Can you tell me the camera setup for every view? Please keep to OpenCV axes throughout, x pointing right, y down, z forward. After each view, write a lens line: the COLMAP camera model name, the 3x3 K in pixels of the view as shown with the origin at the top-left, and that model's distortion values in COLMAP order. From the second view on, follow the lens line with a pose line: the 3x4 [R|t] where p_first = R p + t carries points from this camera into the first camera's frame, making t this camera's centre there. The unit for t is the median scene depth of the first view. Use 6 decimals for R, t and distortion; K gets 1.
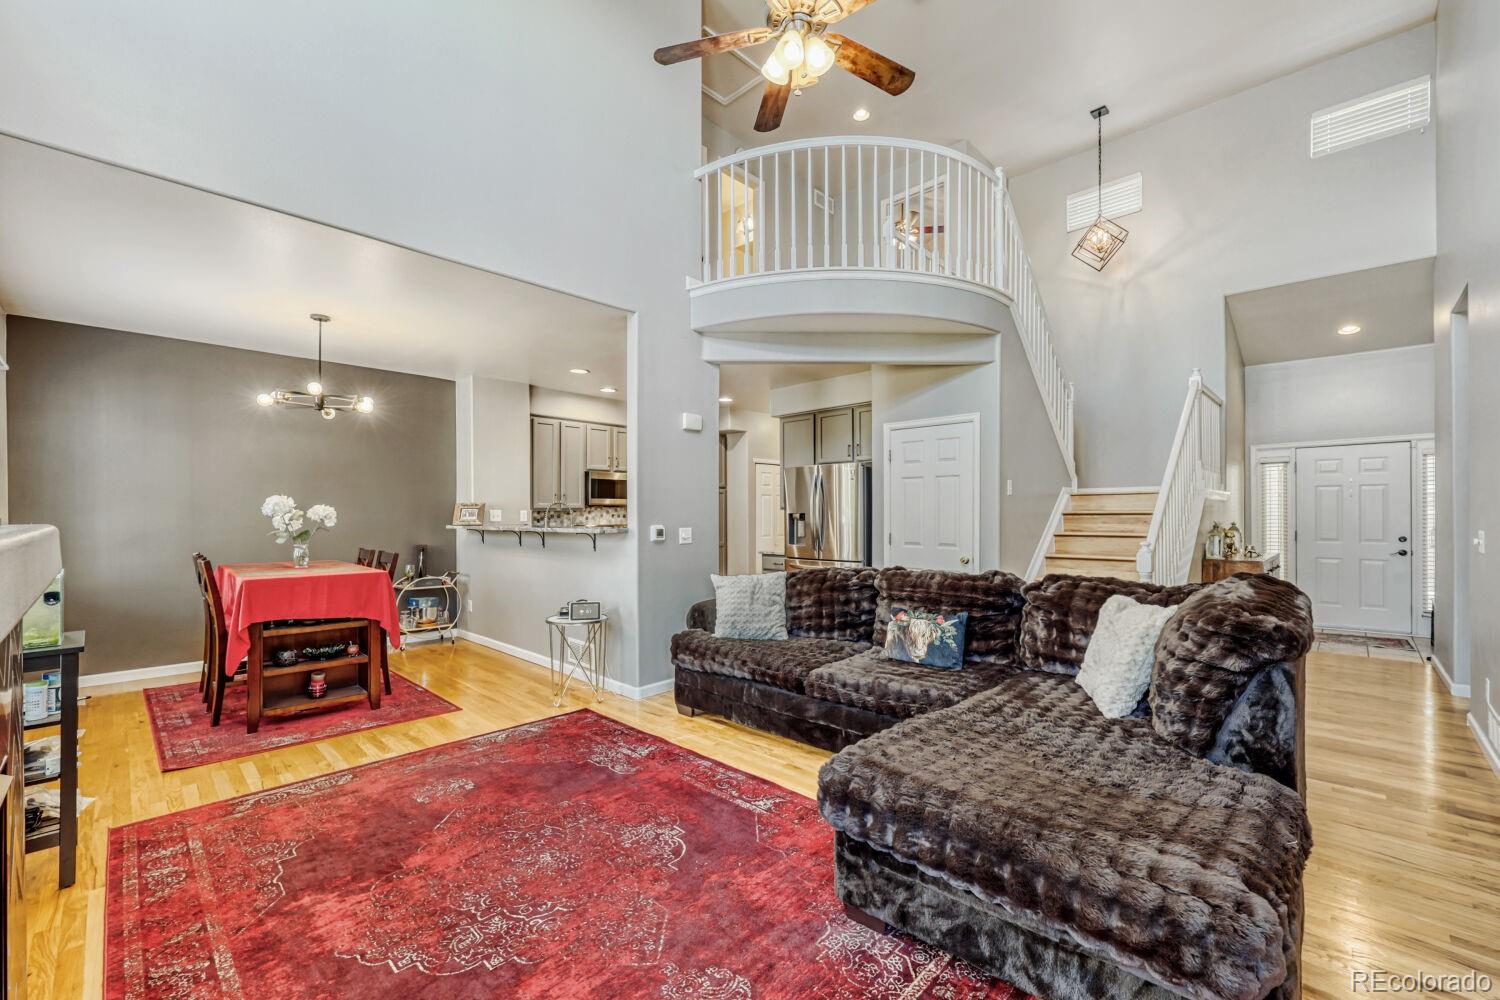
lens RADIAL K [[617.8, 0, 744.8], [0, 617.8, 509.8], [0, 0, 1]] dist [0.002001, 0.000230]
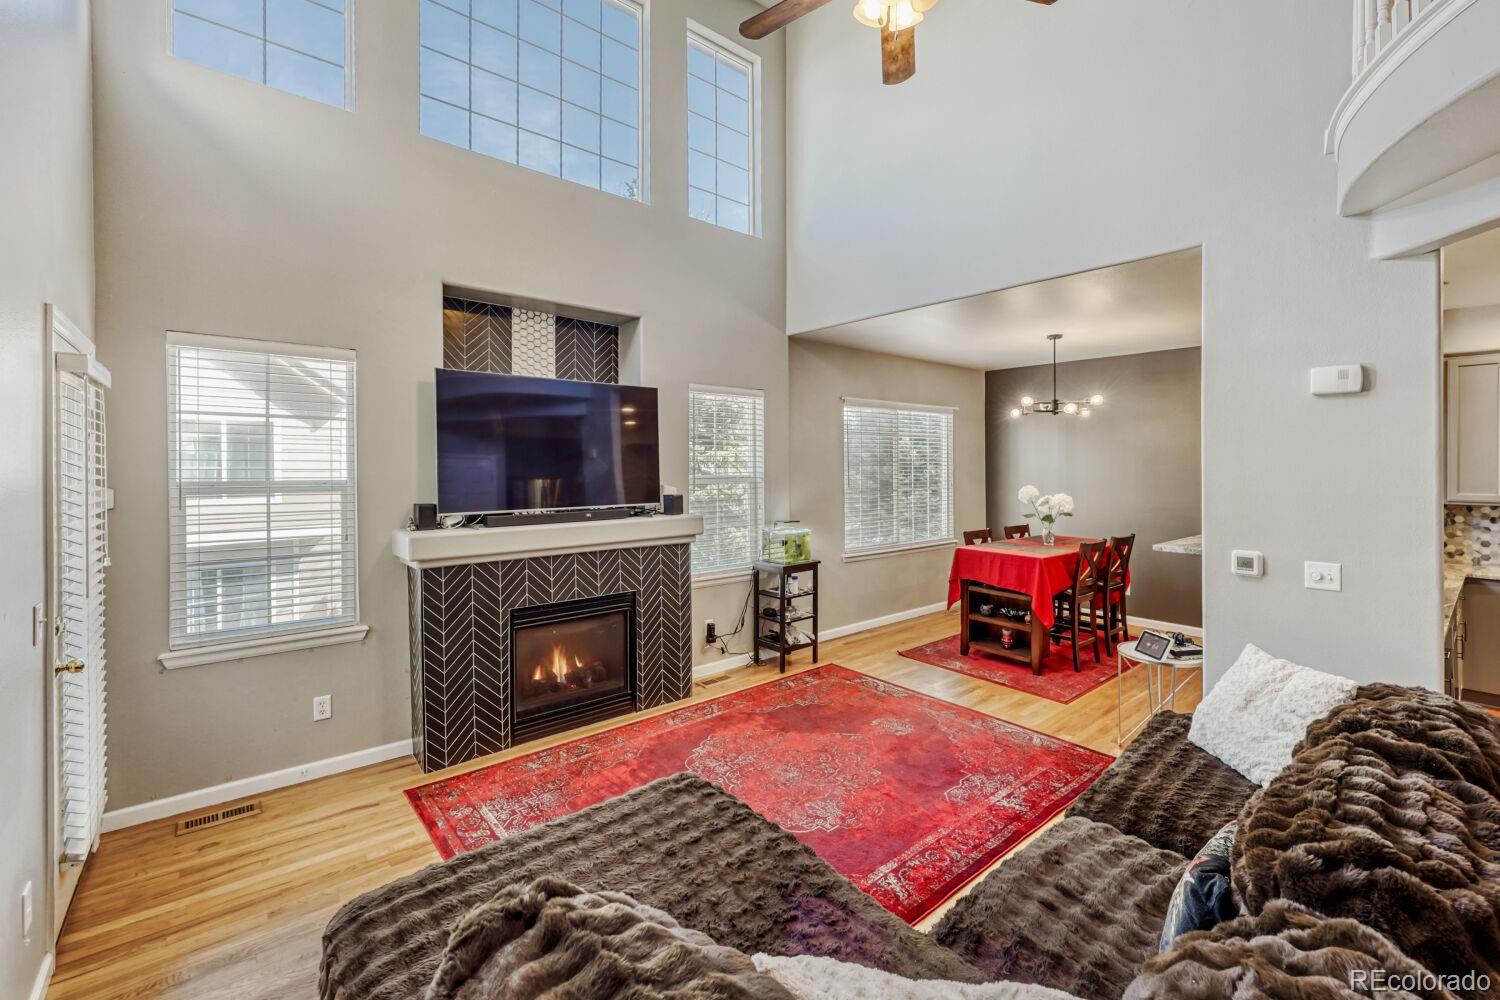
lens RADIAL K [[617.8, 0, 763.7], [0, 617.8, 465.8], [0, 0, 1]] dist [0.002001, 0.000230]
pose [[-0.093882, 0.003377, -0.995578, 0.401784], [0.010559, 0.999941, 0.002396, -0.052723], [0.995527, -0.010288, -0.093912, 0.397107]]
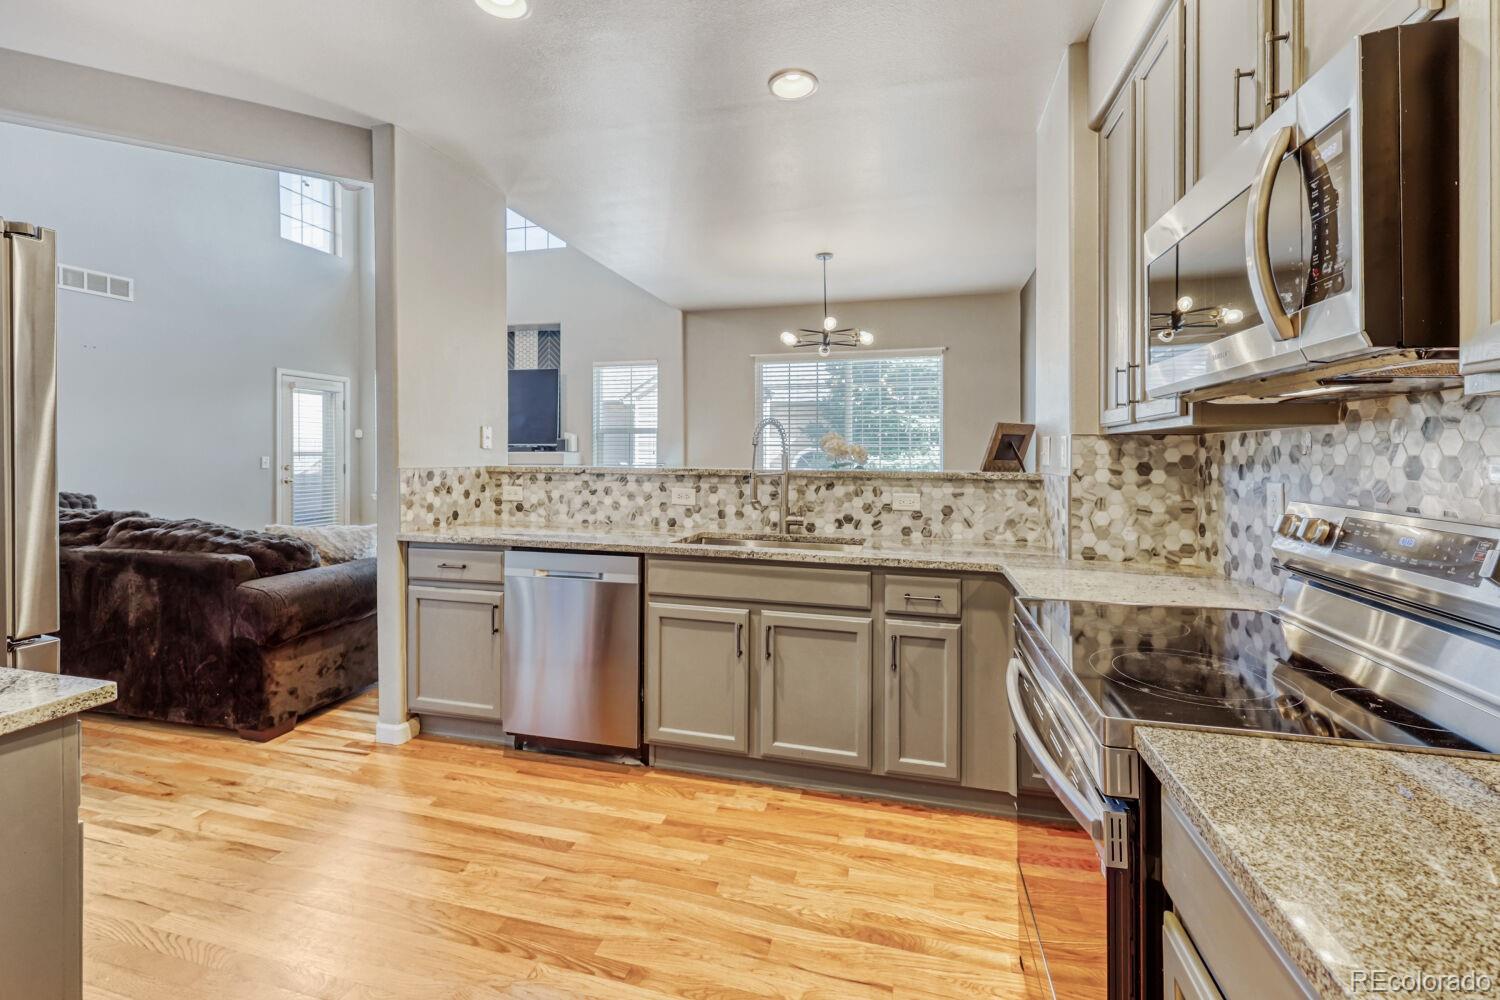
lens RADIAL K [[617.8, 0, 740.0], [0, 617.8, 465.8], [0, 0, 1]] dist [0.002001, 0.000230]
pose [[-0.872383, 0.010482, -0.488710, -0.039758], [0.003239, 0.999872, 0.015665, 0.012378], [0.488812, 0.012083, -0.872306, 1.306241]]
